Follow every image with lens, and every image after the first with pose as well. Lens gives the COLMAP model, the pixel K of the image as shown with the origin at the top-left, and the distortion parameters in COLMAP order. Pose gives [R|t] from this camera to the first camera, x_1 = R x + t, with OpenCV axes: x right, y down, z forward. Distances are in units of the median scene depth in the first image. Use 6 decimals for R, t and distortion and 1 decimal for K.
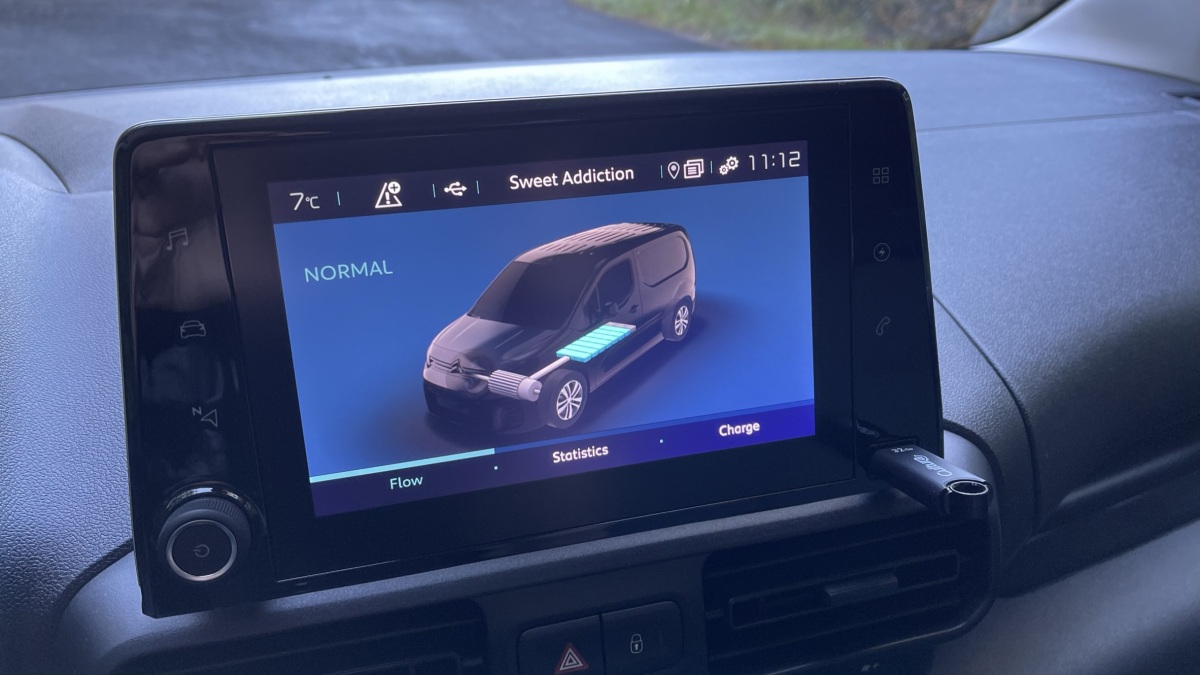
lens RADIAL K [[981.5, 0, 600.1], [0, 981.5, 271.3], [0, 0, 1]] dist [-0.016218, -0.011761]
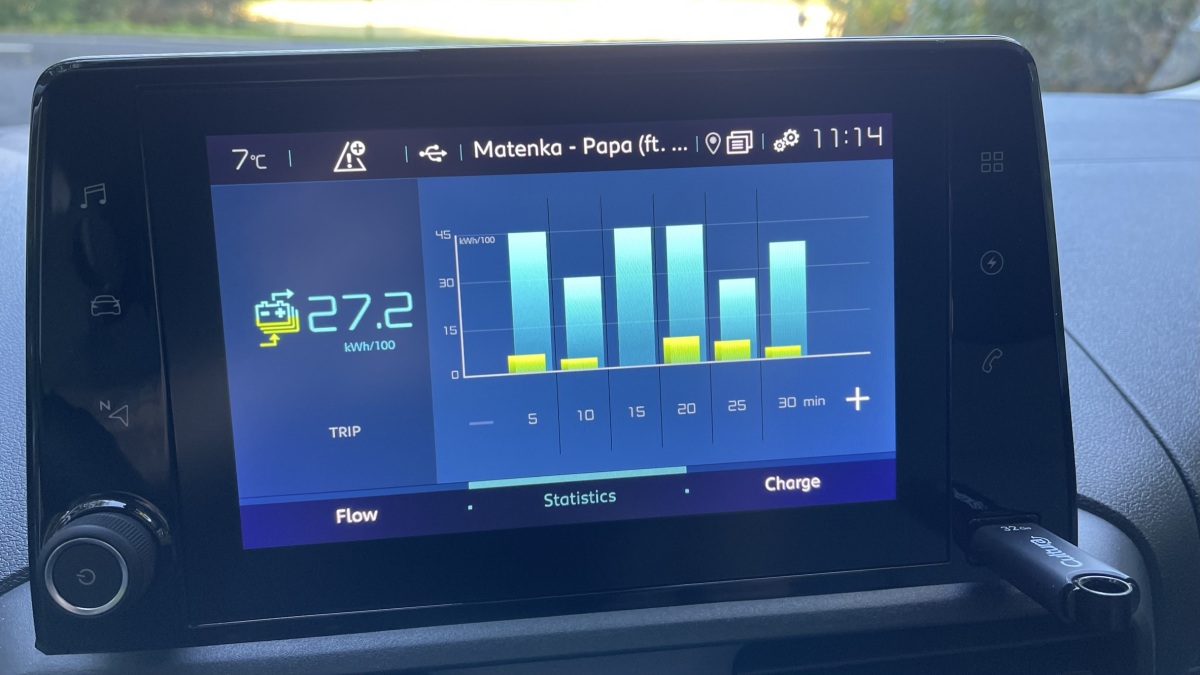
lens RADIAL K [[981.5, 0, 600.1], [0, 981.5, 271.3], [0, 0, 1]] dist [-0.016218, -0.011761]
pose [[0.986602, 0.038914, -0.158435, 0.112509], [-0.050535, 0.996266, -0.069996, 0.058550], [0.155120, 0.077065, 0.984885, 0.213528]]
